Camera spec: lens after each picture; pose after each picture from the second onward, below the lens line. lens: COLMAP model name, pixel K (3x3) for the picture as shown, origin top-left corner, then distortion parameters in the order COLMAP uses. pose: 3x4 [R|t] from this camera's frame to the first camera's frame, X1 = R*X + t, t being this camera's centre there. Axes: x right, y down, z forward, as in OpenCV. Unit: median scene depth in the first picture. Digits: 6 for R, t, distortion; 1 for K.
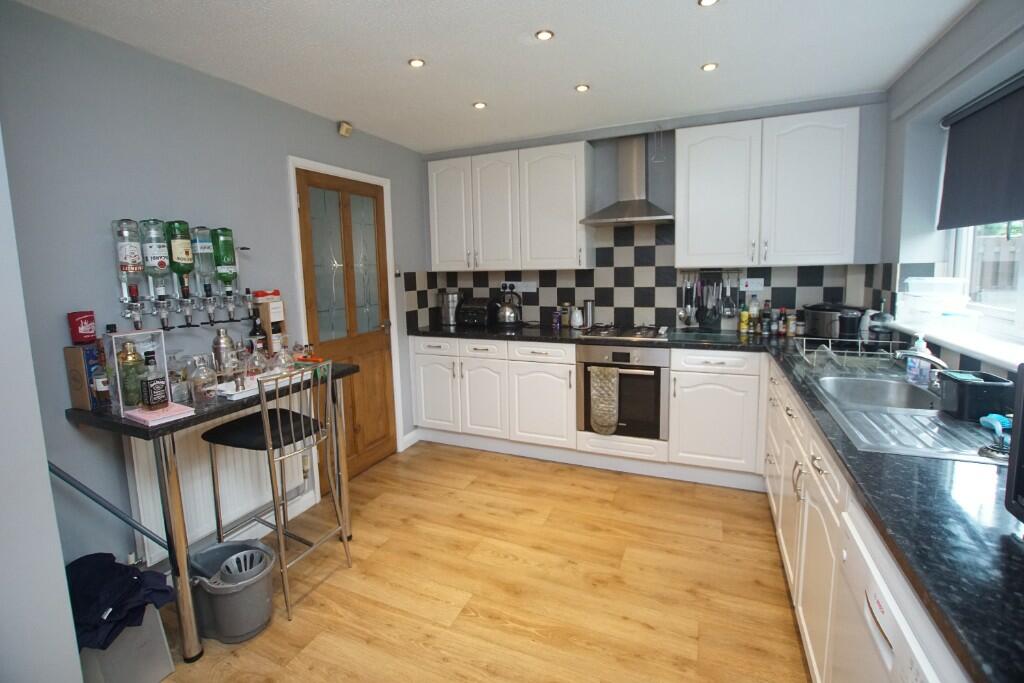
lens RADIAL K [[449.5, 0, 510.5], [0, 449.5, 314.8], [0, 0, 1]] dist [-0.031241, 0.000561]
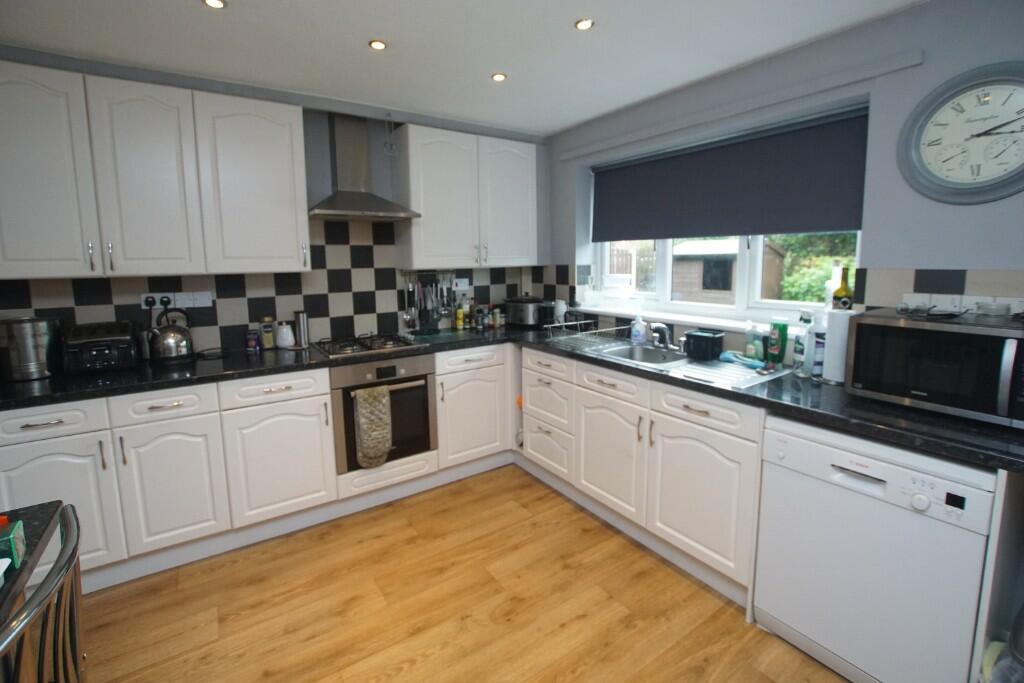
lens RADIAL K [[449.5, 0, 510.5], [0, 449.5, 314.8], [0, 0, 1]] dist [-0.031241, 0.000561]
pose [[0.534016, -0.085330, 0.841157, -0.337963], [0.093755, 0.994735, 0.041389, -0.028923], [-0.840260, 0.056760, 0.539204, 0.316600]]
